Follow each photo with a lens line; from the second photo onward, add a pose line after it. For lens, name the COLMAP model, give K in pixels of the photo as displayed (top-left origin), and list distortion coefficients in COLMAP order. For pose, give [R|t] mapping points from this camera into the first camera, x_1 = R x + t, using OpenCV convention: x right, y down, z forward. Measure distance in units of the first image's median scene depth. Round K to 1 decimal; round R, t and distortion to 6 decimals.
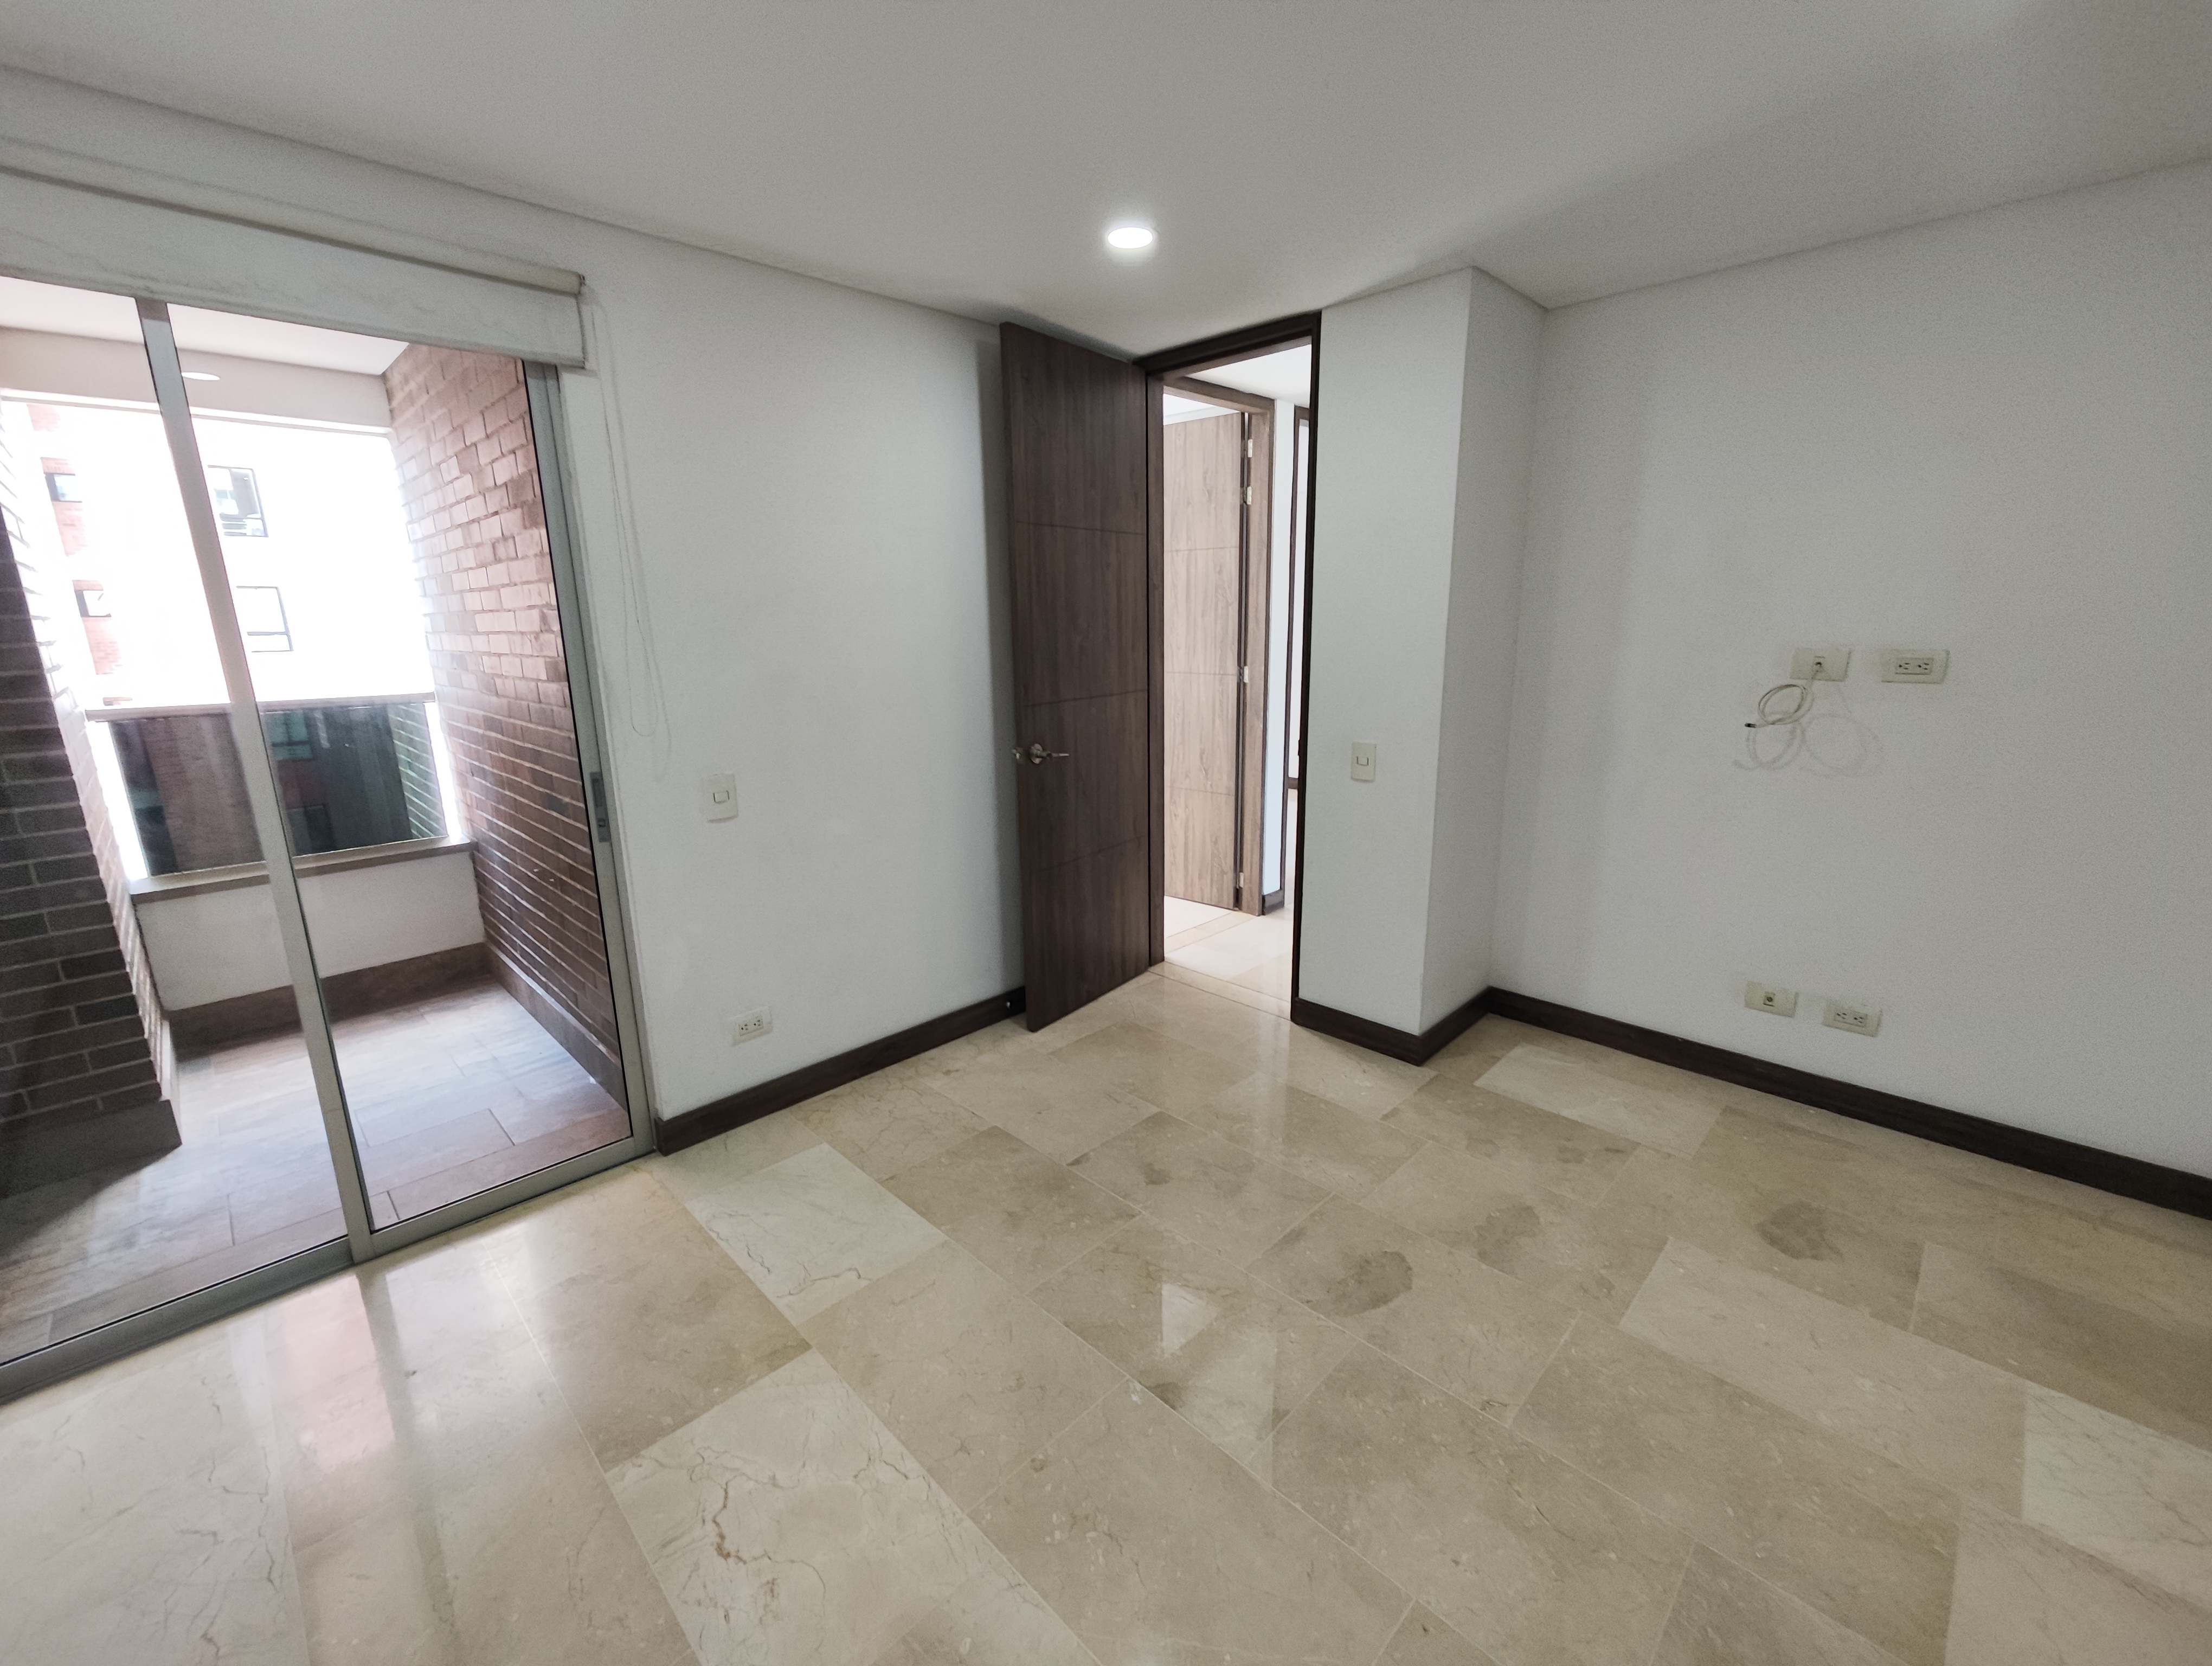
lens RADIAL K [[919.7, 0, 1100.8], [0, 919.7, 830.7], [0, 0, 1]] dist [-0.002534, 0.002552]
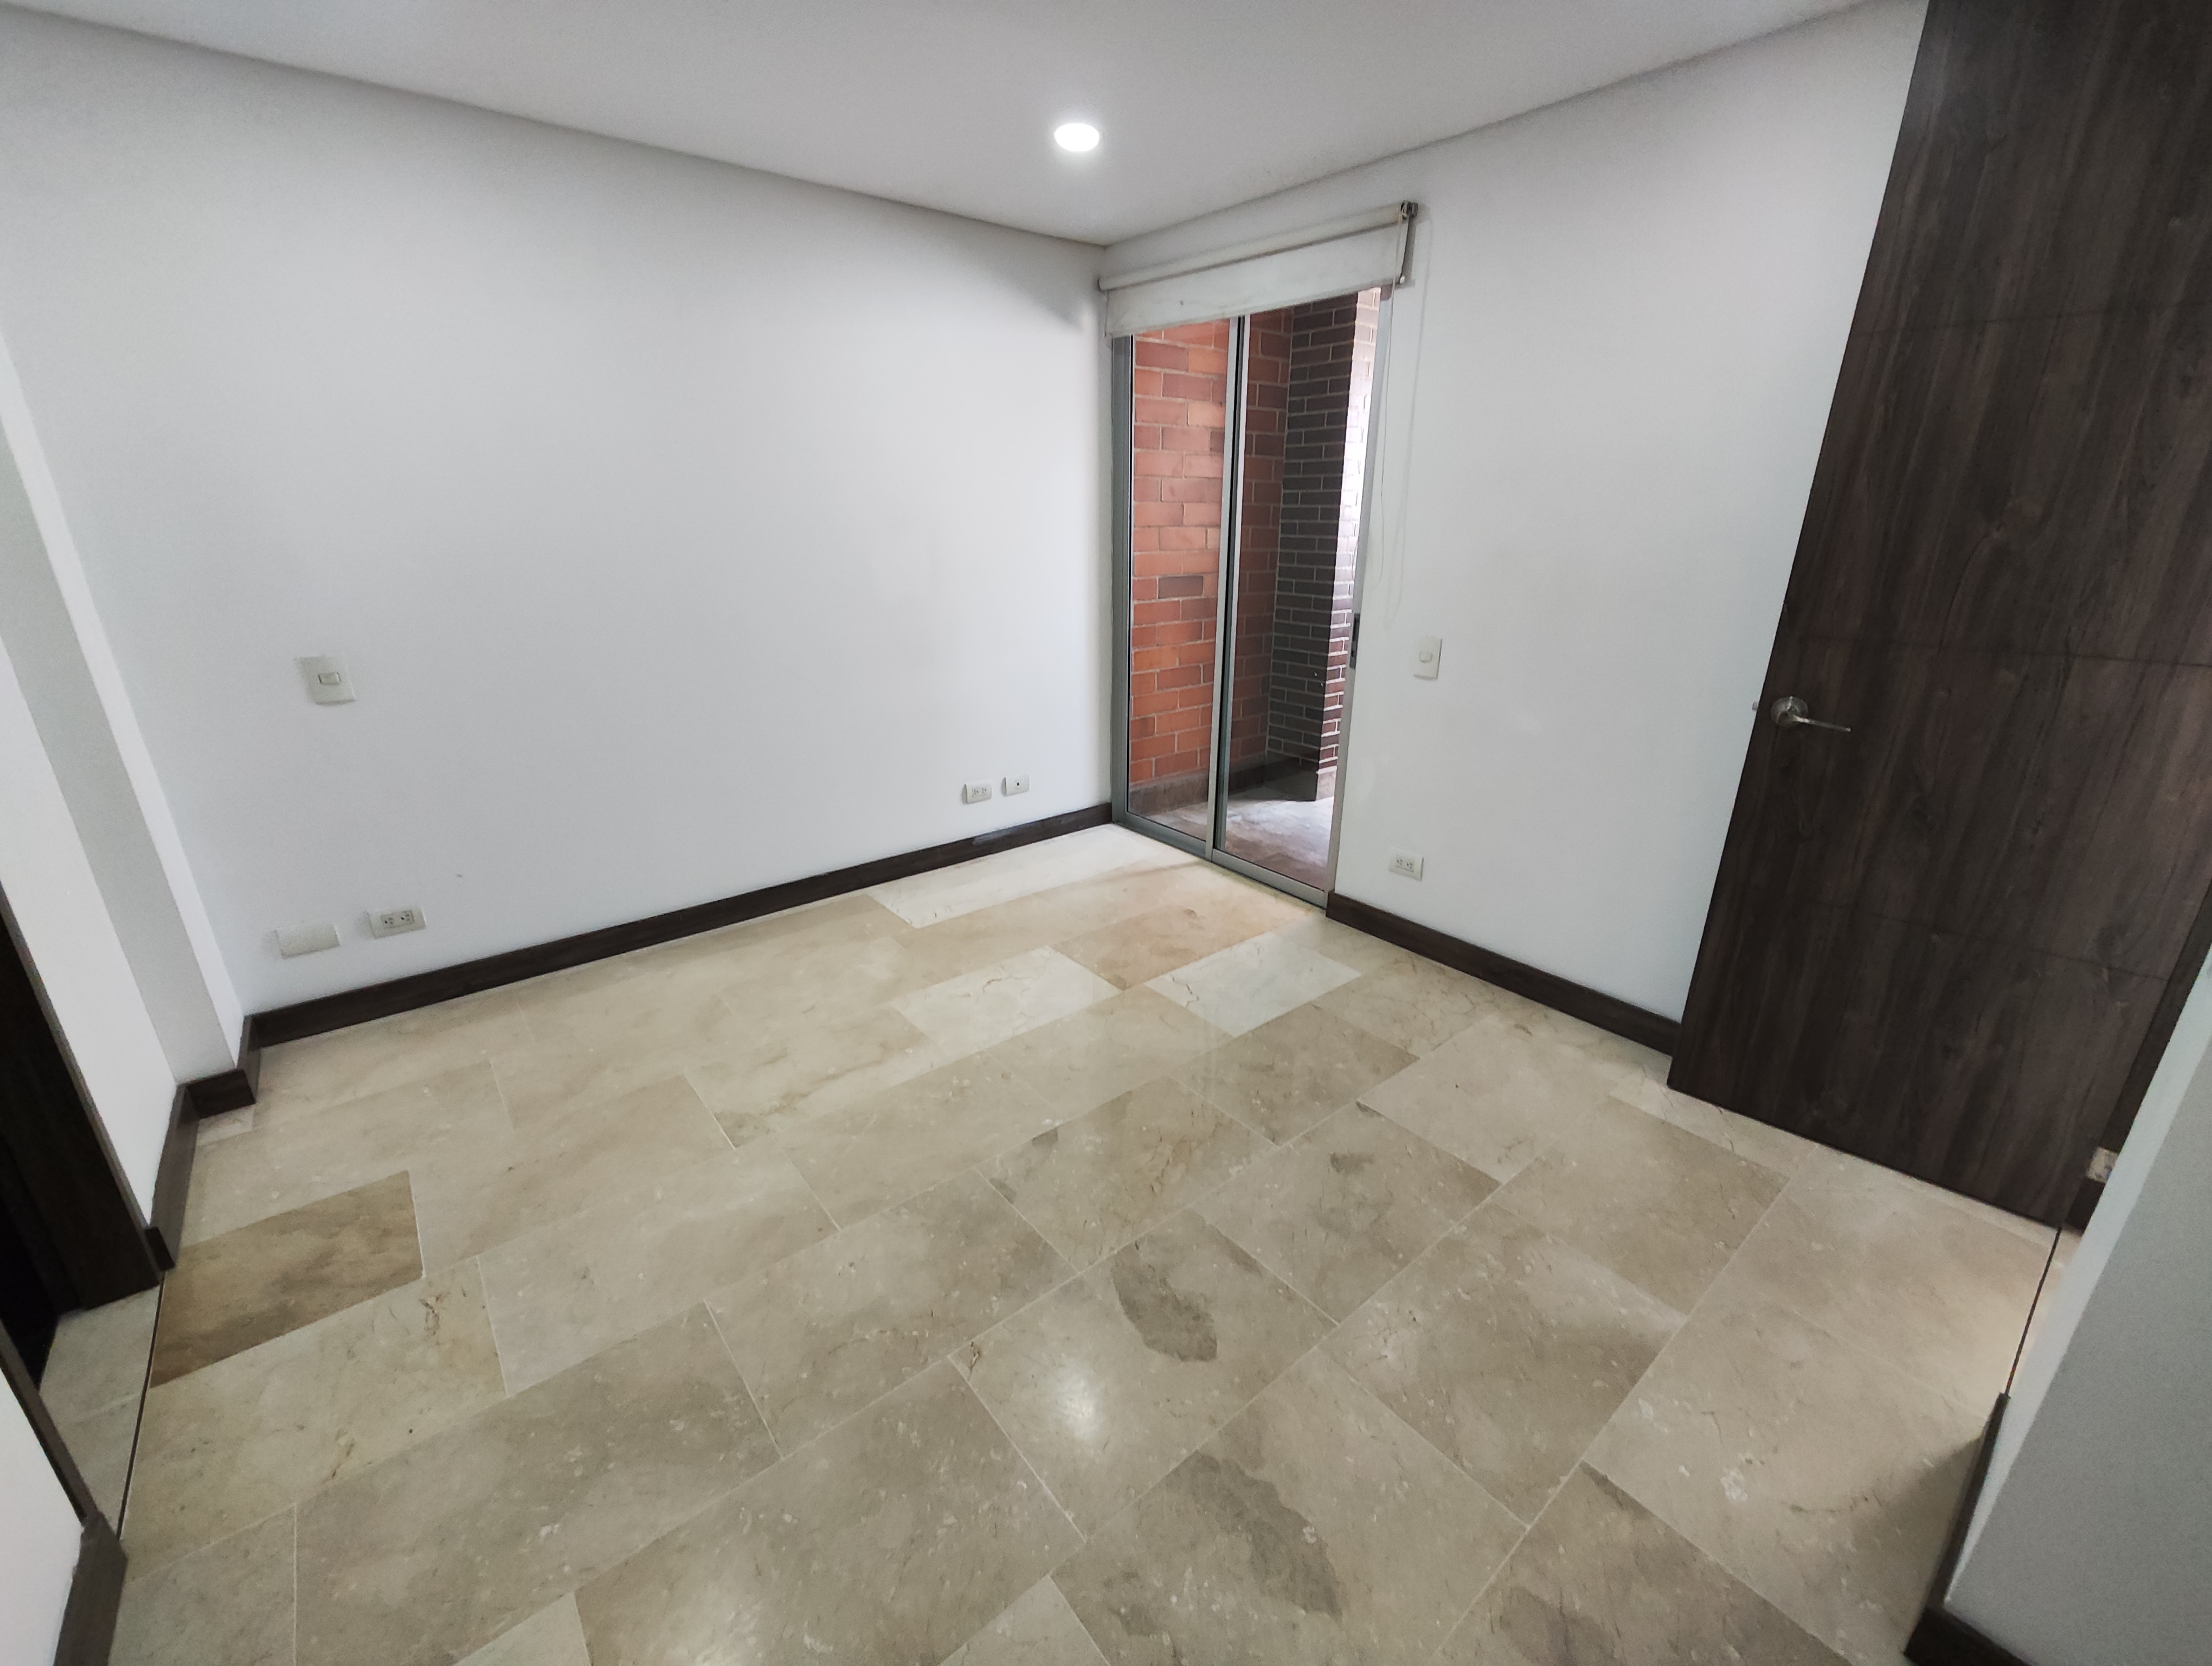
lens RADIAL K [[919.7, 0, 1100.8], [0, 919.7, 830.7], [0, 0, 1]] dist [-0.002534, 0.002552]
pose [[-0.106699, 0.345063, -0.932495, 0.820203], [-0.226773, 0.904685, 0.360720, -0.174847], [0.968085, 0.249953, -0.018278, 0.745859]]
